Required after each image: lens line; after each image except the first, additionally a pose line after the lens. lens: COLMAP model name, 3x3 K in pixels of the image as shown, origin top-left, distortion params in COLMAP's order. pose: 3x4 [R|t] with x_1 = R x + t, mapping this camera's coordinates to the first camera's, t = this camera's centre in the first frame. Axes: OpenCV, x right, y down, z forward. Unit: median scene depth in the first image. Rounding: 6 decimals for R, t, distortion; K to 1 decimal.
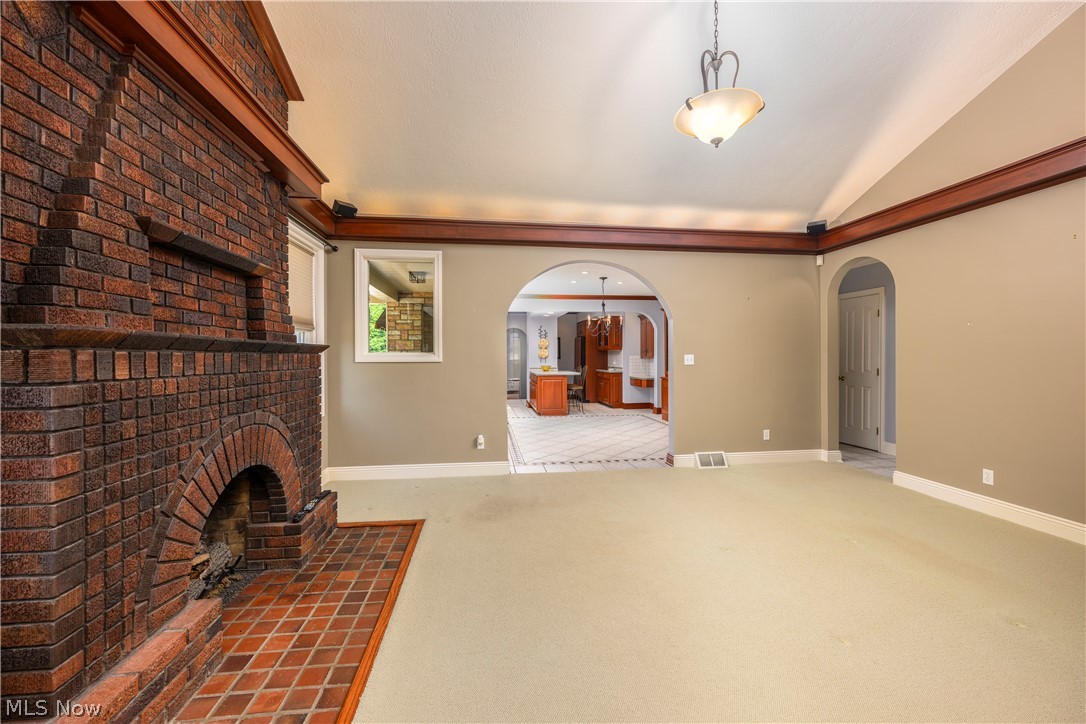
lens RADIAL K [[430.6, 0, 536.9], [0, 430.6, 358.8], [0, 0, 1]] dist [-0.000731, 0.000493]
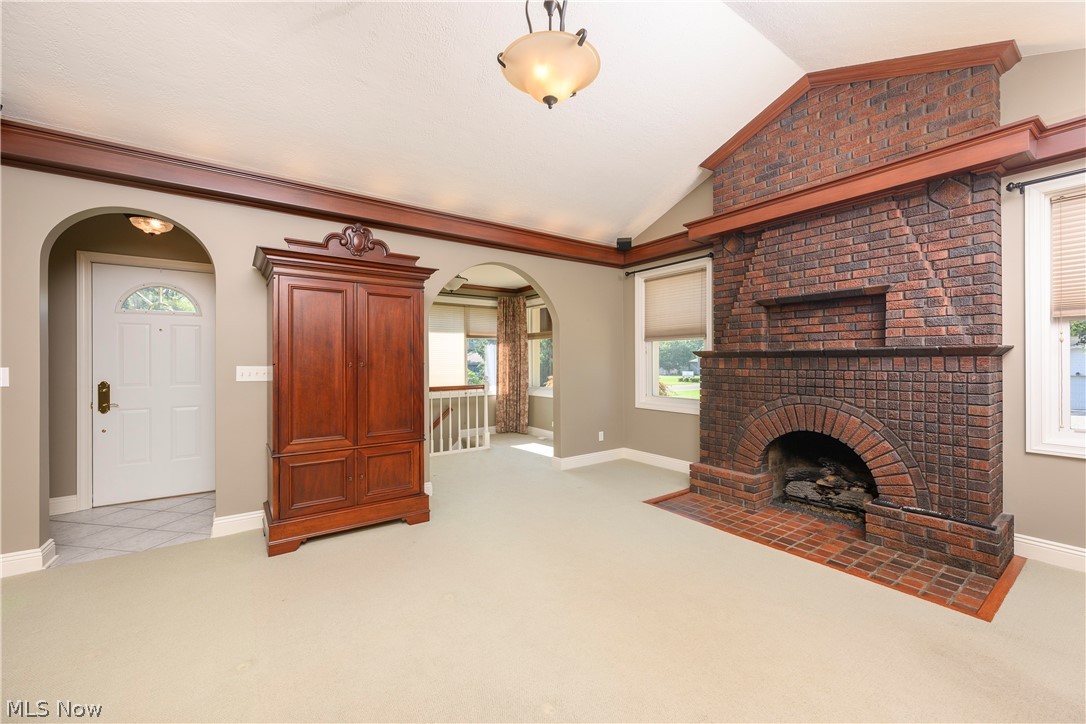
lens RADIAL K [[430.6, 0, 545.6], [0, 430.6, 363.7], [0, 0, 1]] dist [-0.000731, 0.000493]
pose [[-0.877118, 0.007924, -0.480209, 0.792034], [0.003051, 0.999936, 0.010927, -0.009614], [0.480265, 0.008119, -0.877086, 1.652113]]
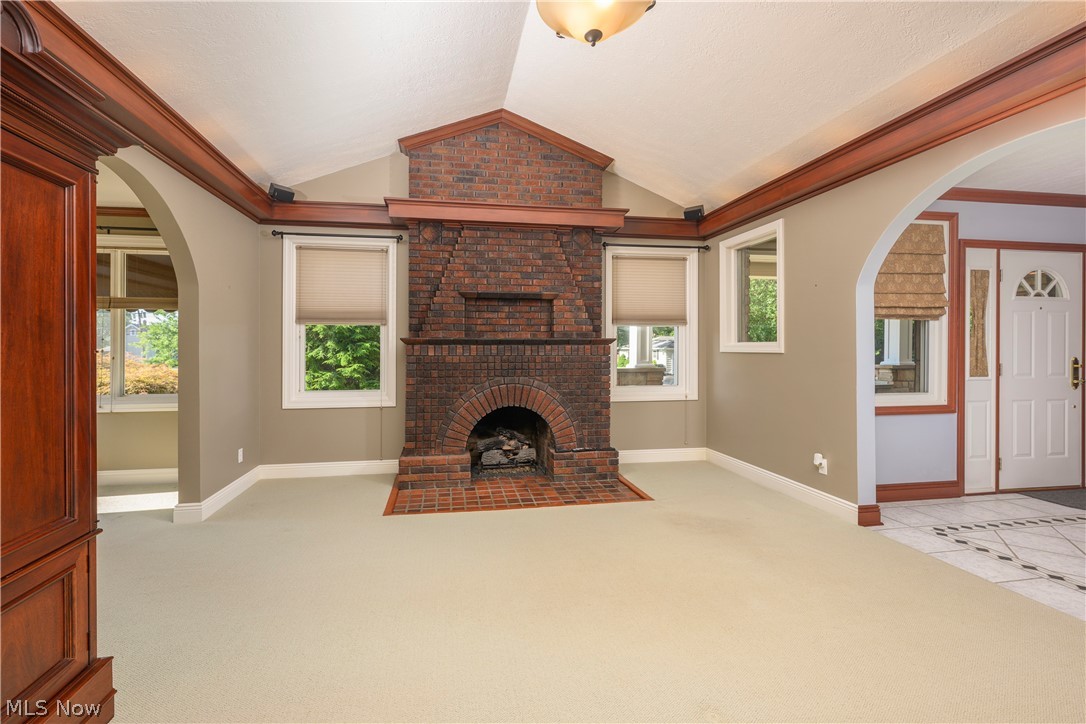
lens RADIAL K [[430.6, 0, 532.5], [0, 430.6, 349.8], [0, 0, 1]] dist [-0.000731, 0.000493]
pose [[0.033226, 0.005718, -0.999431, 1.051530], [-0.001411, 0.999983, 0.005674, -0.003630], [0.999447, 0.001221, 0.033234, 0.889325]]
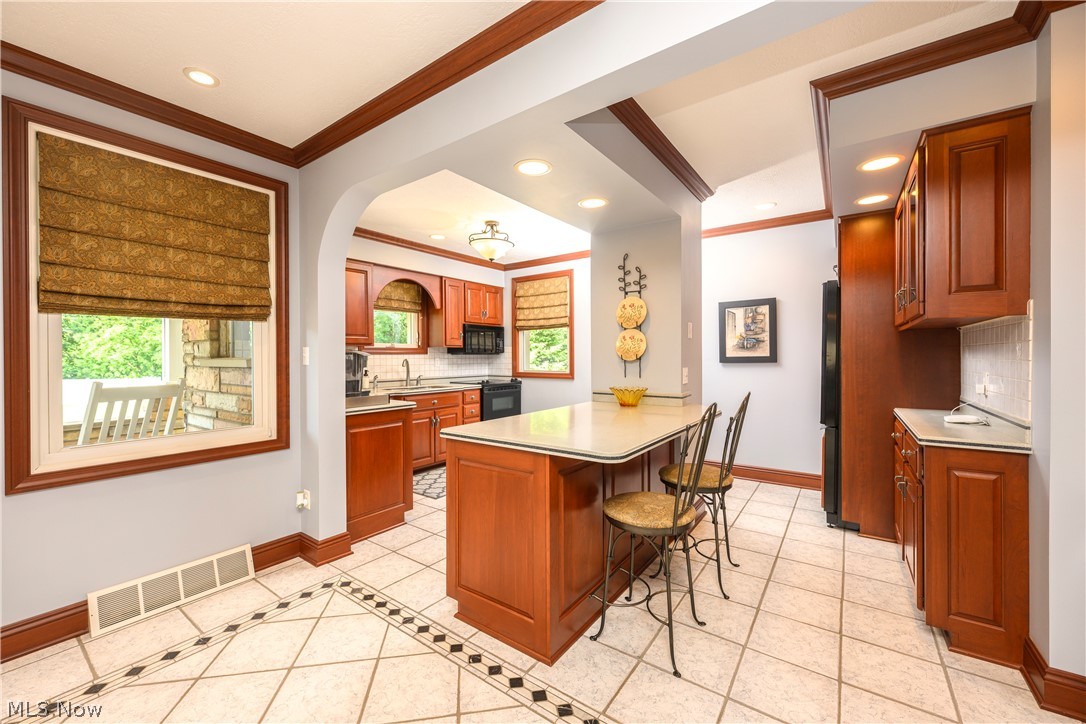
lens RADIAL K [[430.6, 0, 536.9], [0, 430.6, 358.3], [0, 0, 1]] dist [-0.000731, 0.000493]
pose [[0.734325, 0.003720, -0.678787, 0.715672], [-0.001215, 0.999991, 0.004166, -0.018743], [0.678796, -0.002234, 0.734323, 3.120808]]
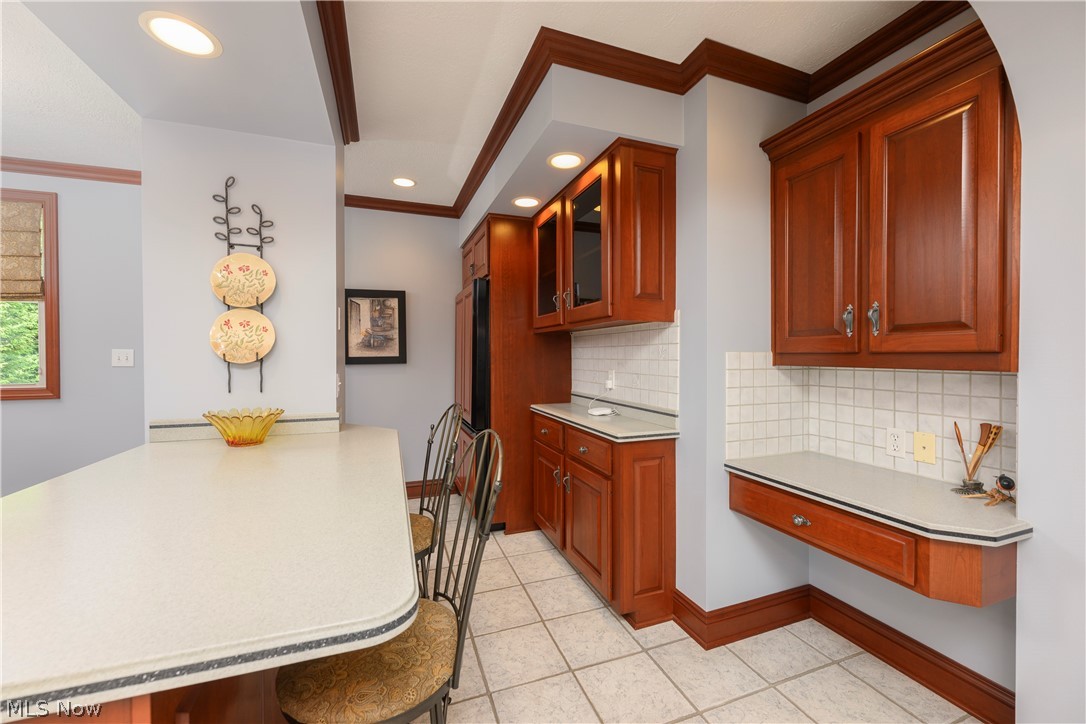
lens RADIAL K [[430.6, 0, 541.1], [0, 430.6, 360.0], [0, 0, 1]] dist [-0.000731, 0.000493]
pose [[0.974624, 0.000490, 0.223846, 0.391974], [-0.001768, 0.999983, 0.005510, -0.017516], [-0.223840, -0.005766, 0.974609, 3.406703]]
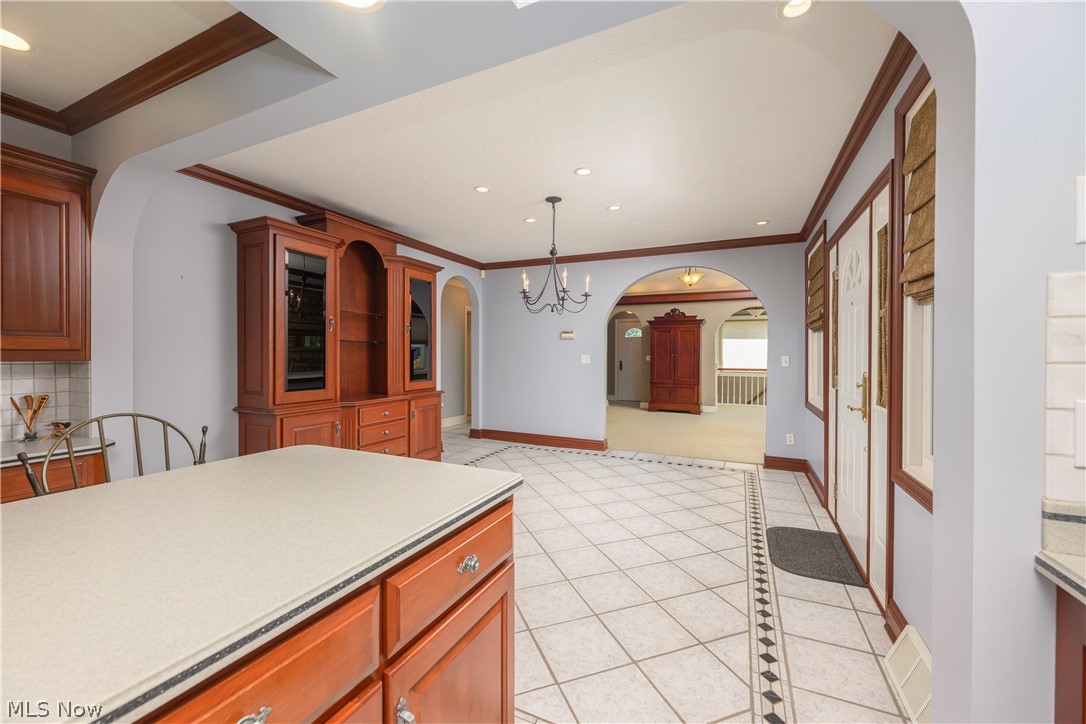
lens RADIAL K [[430.6, 0, 543.7], [0, 430.6, 358.2], [0, 0, 1]] dist [-0.000731, 0.000493]
pose [[-0.852998, -0.001544, 0.521912, -0.279787], [0.002991, 0.999965, 0.007848, -0.010411], [-0.521905, 0.008256, -0.852963, 4.019044]]
